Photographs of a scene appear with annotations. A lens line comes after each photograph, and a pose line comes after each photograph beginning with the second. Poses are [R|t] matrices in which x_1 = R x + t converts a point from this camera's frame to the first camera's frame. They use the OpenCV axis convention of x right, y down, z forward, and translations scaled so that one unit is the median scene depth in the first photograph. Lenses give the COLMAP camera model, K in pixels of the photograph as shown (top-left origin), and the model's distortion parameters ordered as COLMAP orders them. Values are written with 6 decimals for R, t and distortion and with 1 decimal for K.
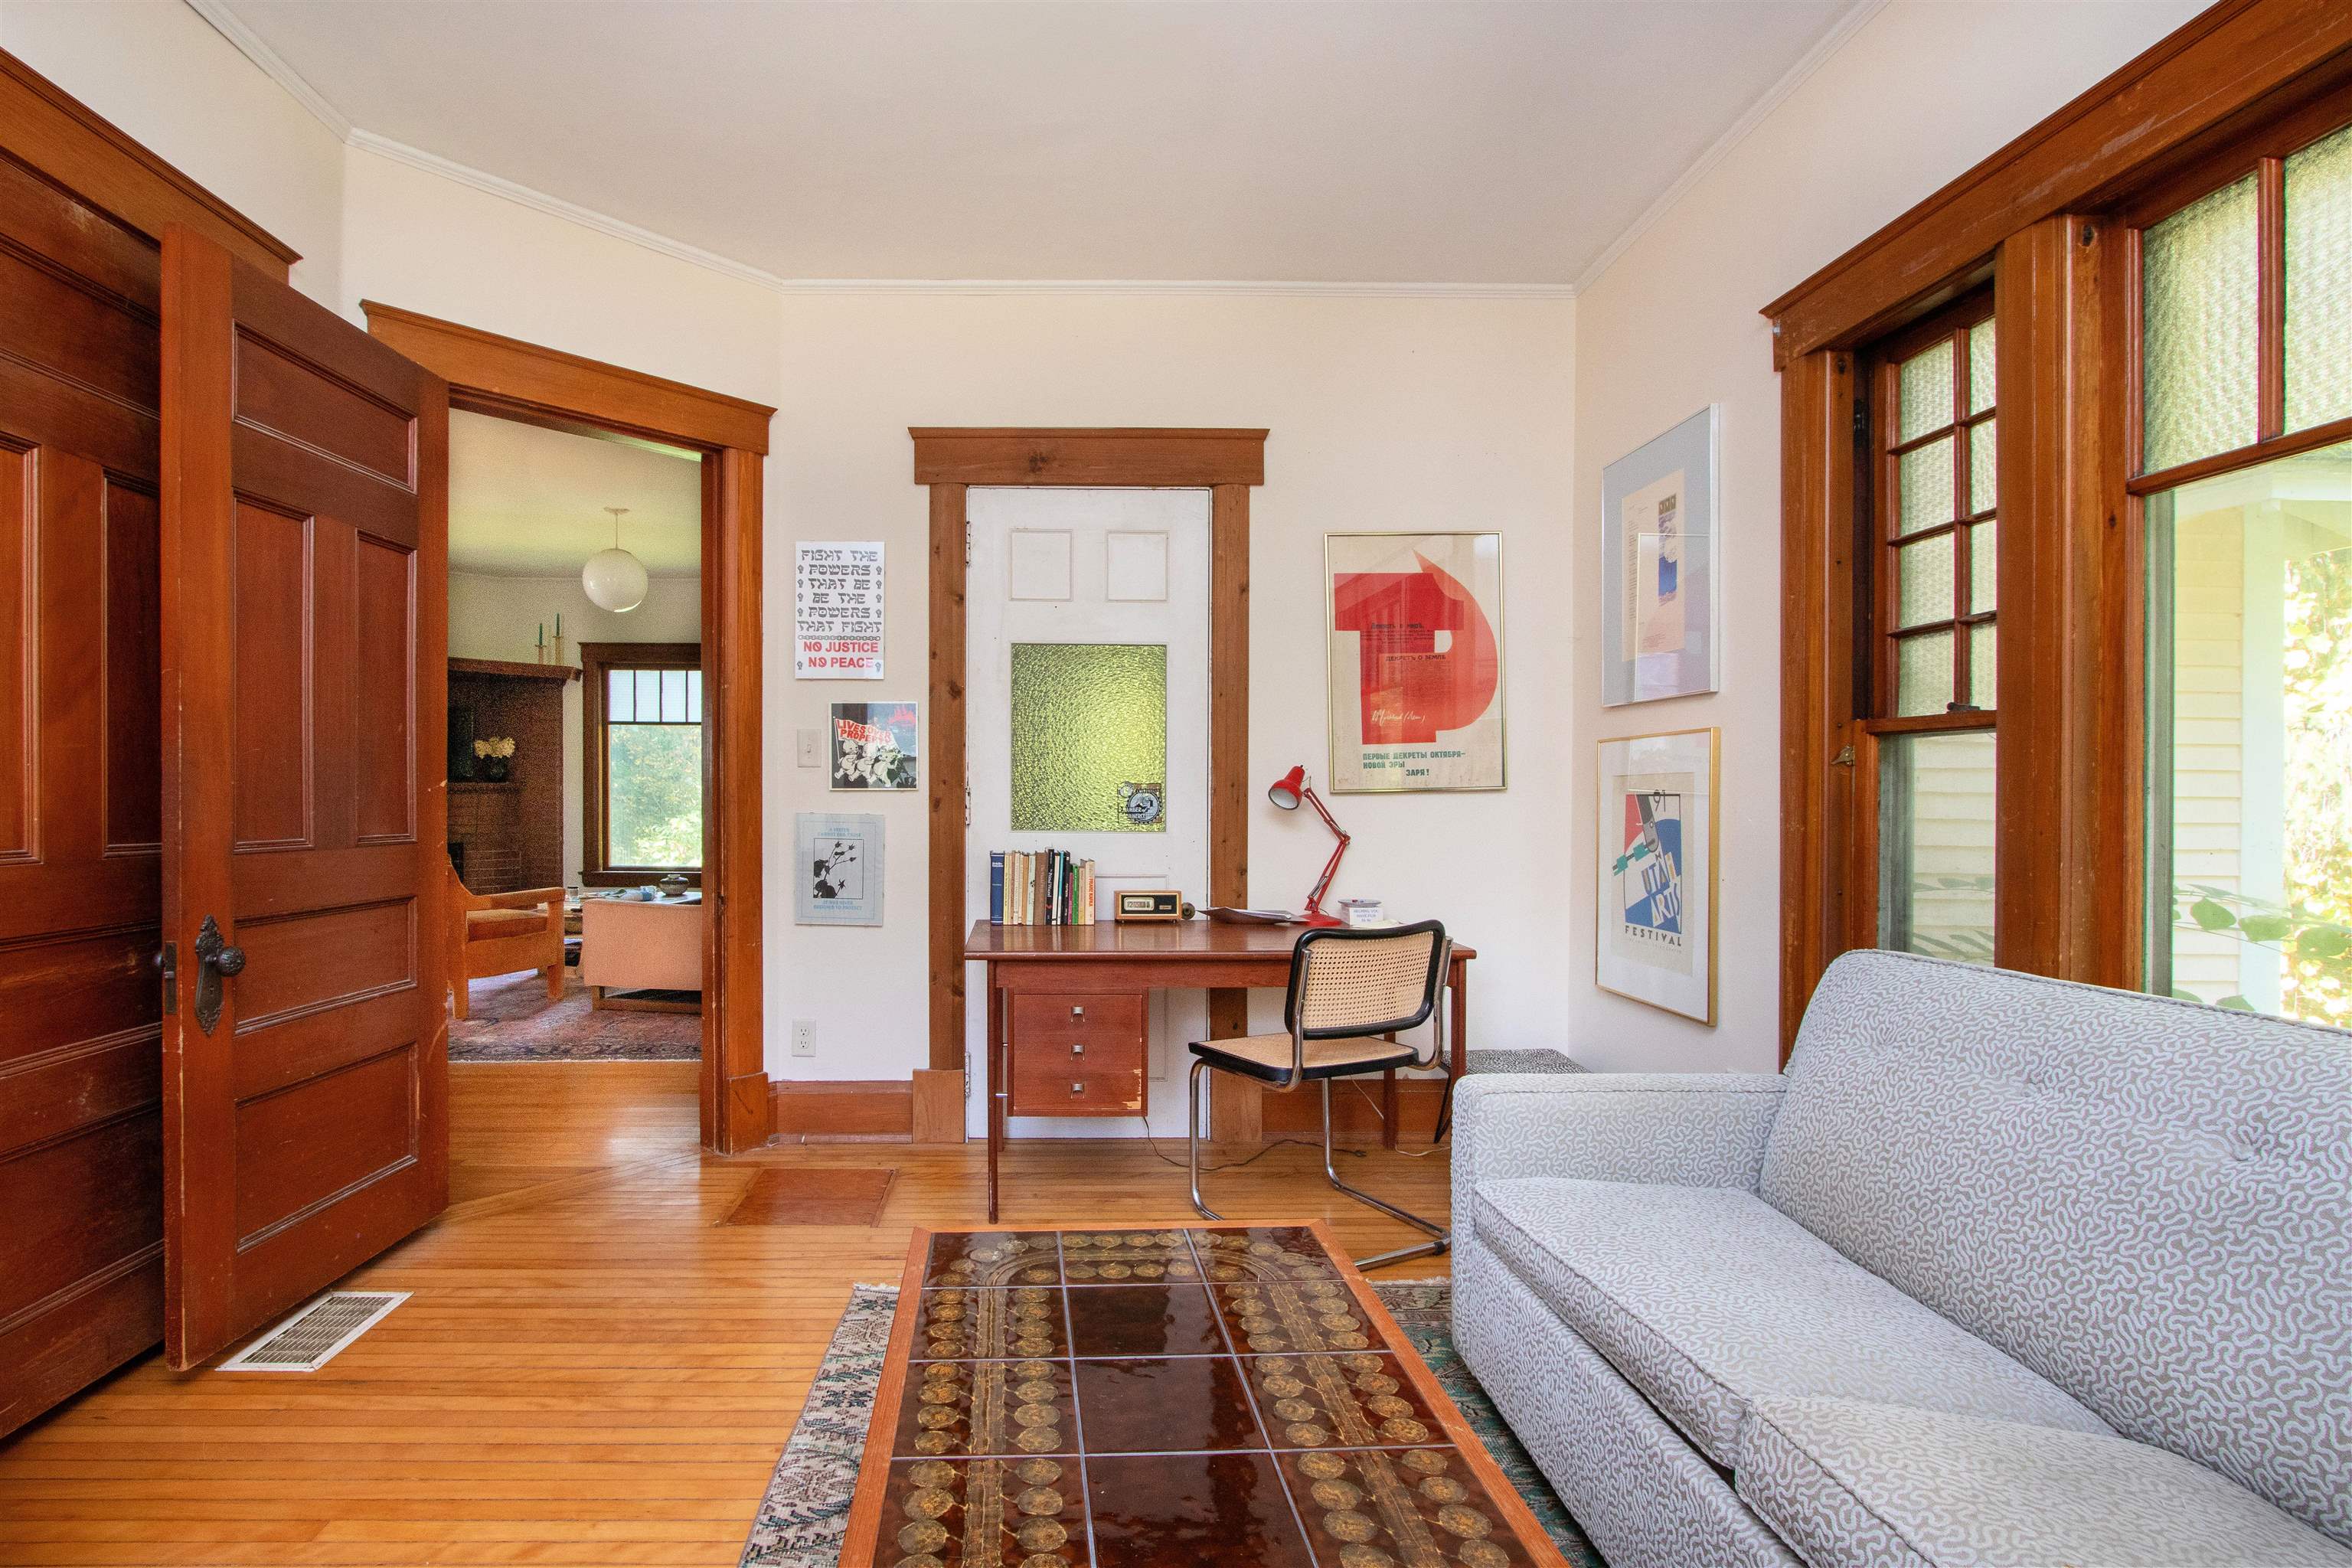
lens RADIAL K [[1115.6, 0, 1063.2], [0, 1115.6, 795.5], [0, 0, 1]] dist [-0.014067, 0.000215]
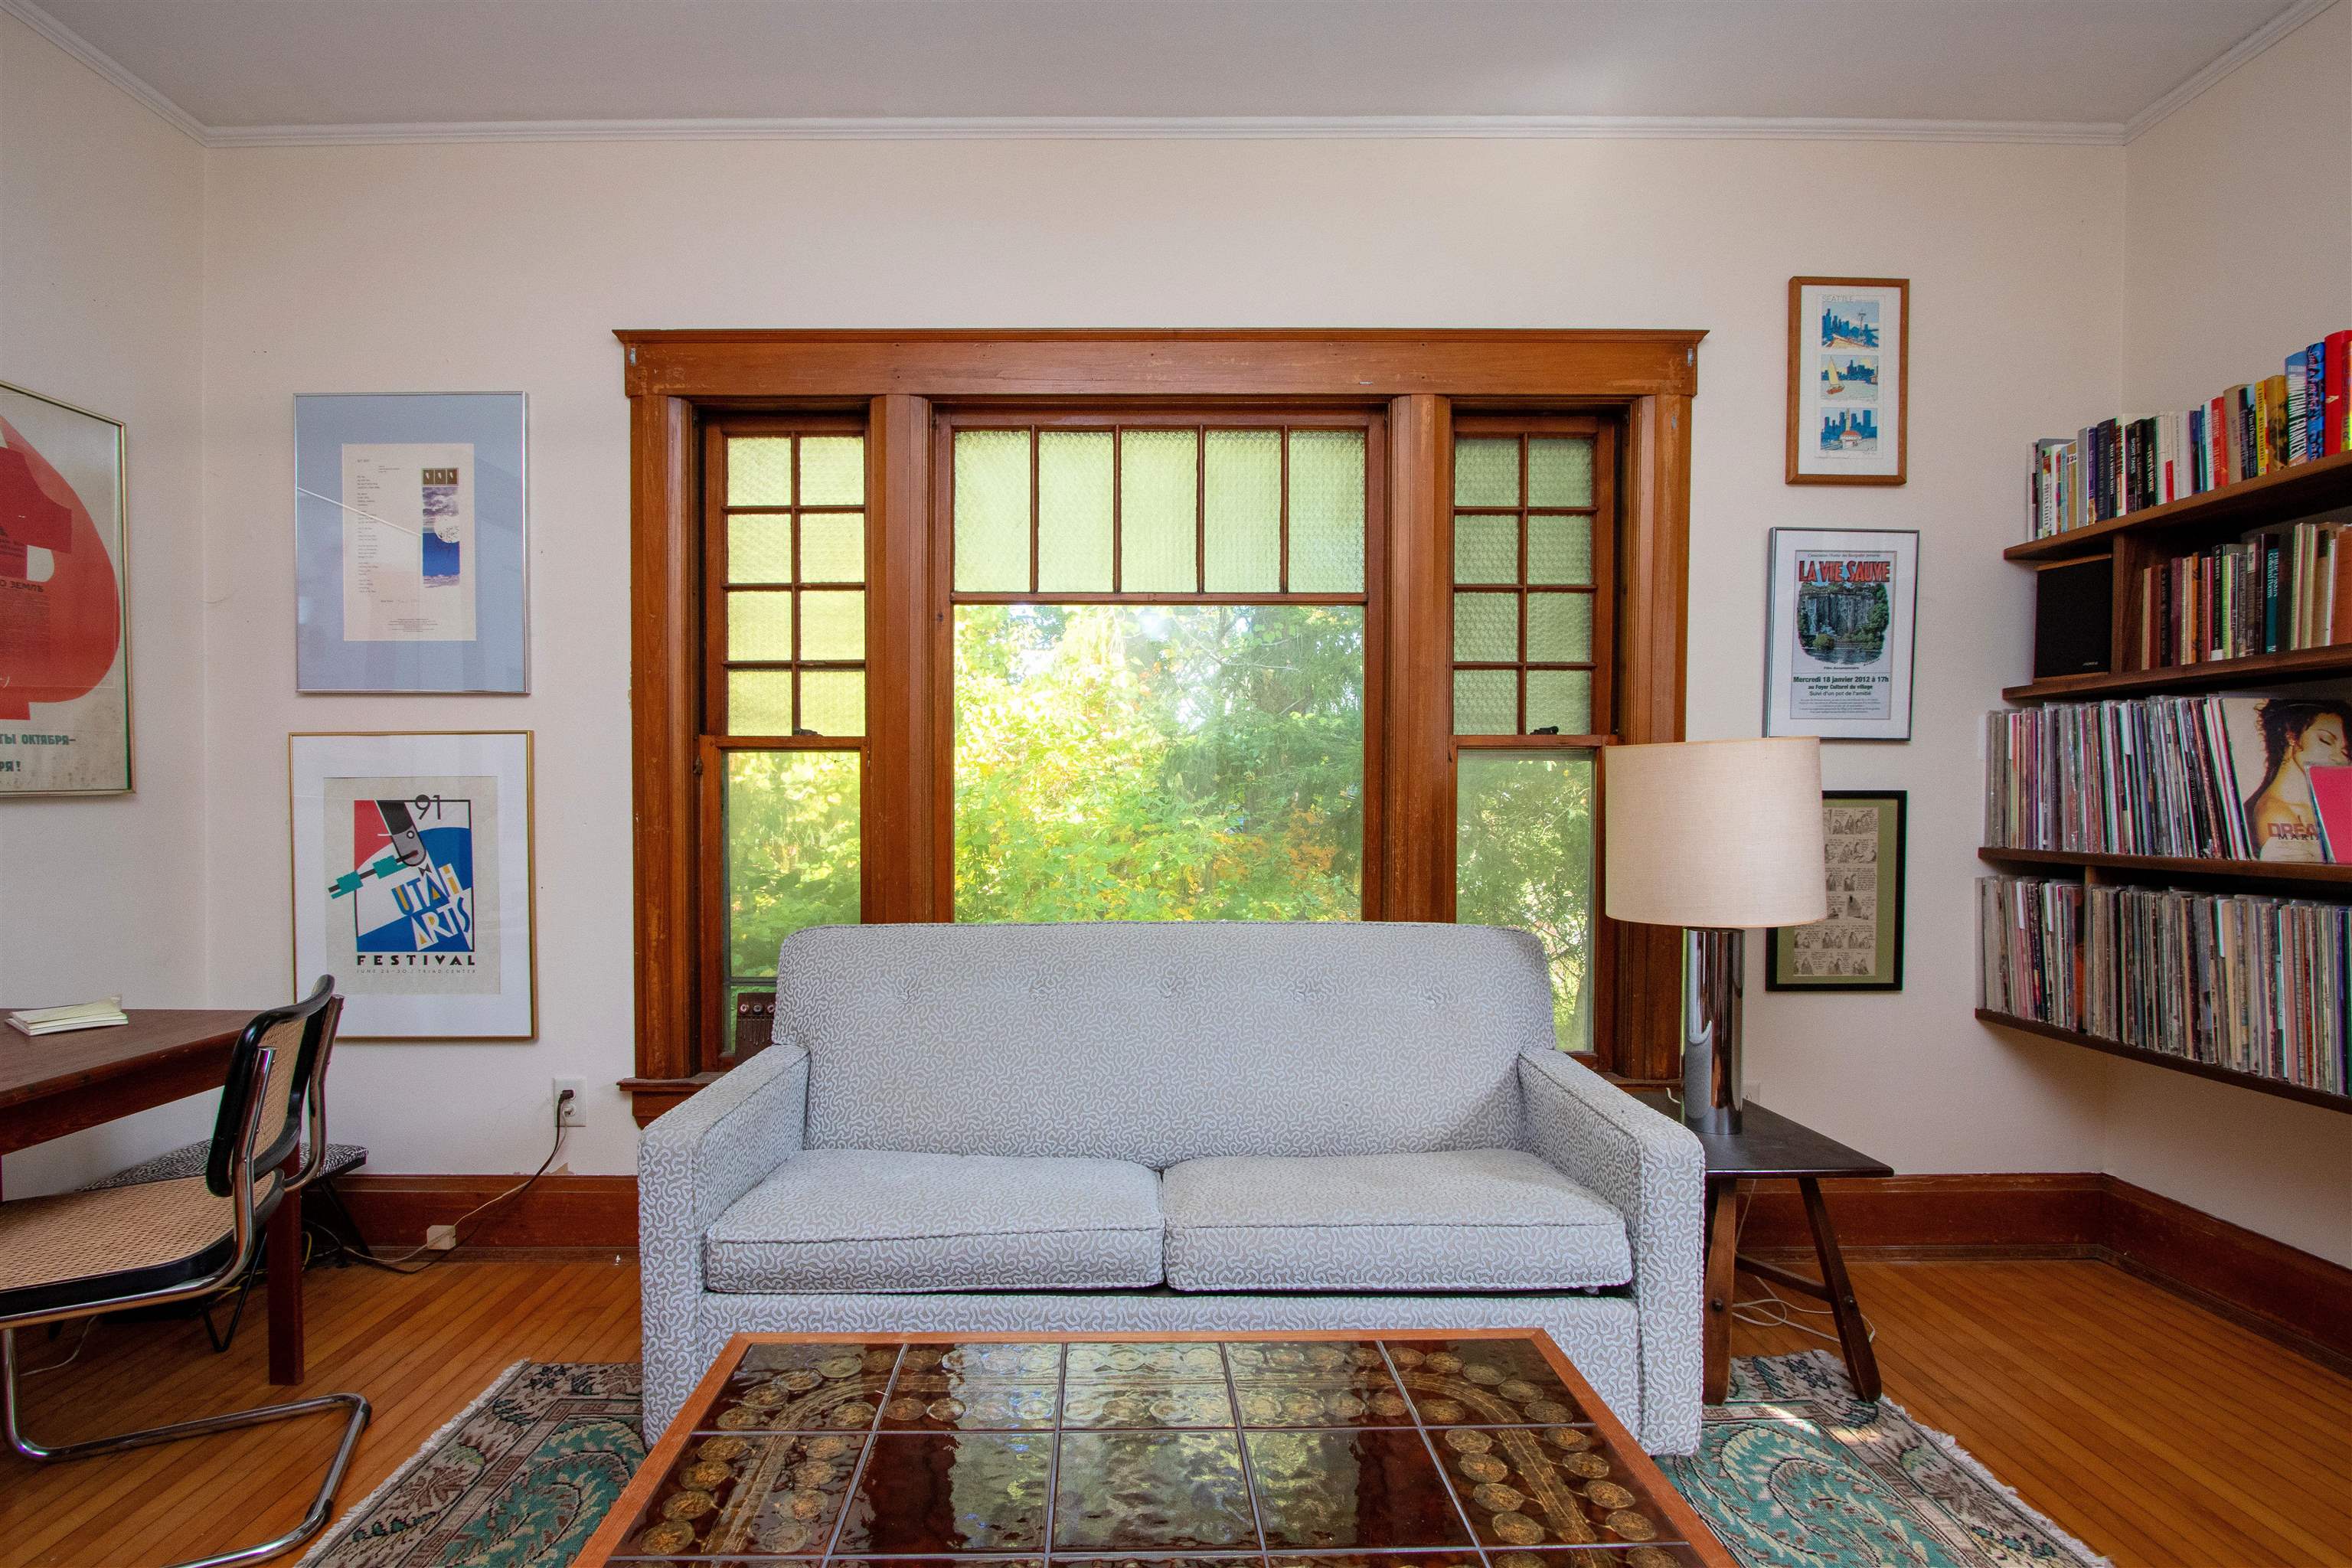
lens RADIAL K [[1094.1, 0, 1130.8], [0, 1094.1, 821.0], [0, 0, 1]] dist [-0.014247, -0.000634]
pose [[0.023148, -0.021397, 0.999503, -0.476864], [0.003348, 0.999767, 0.021325, -0.001336], [-0.999726, 0.002853, 0.023214, 0.622067]]
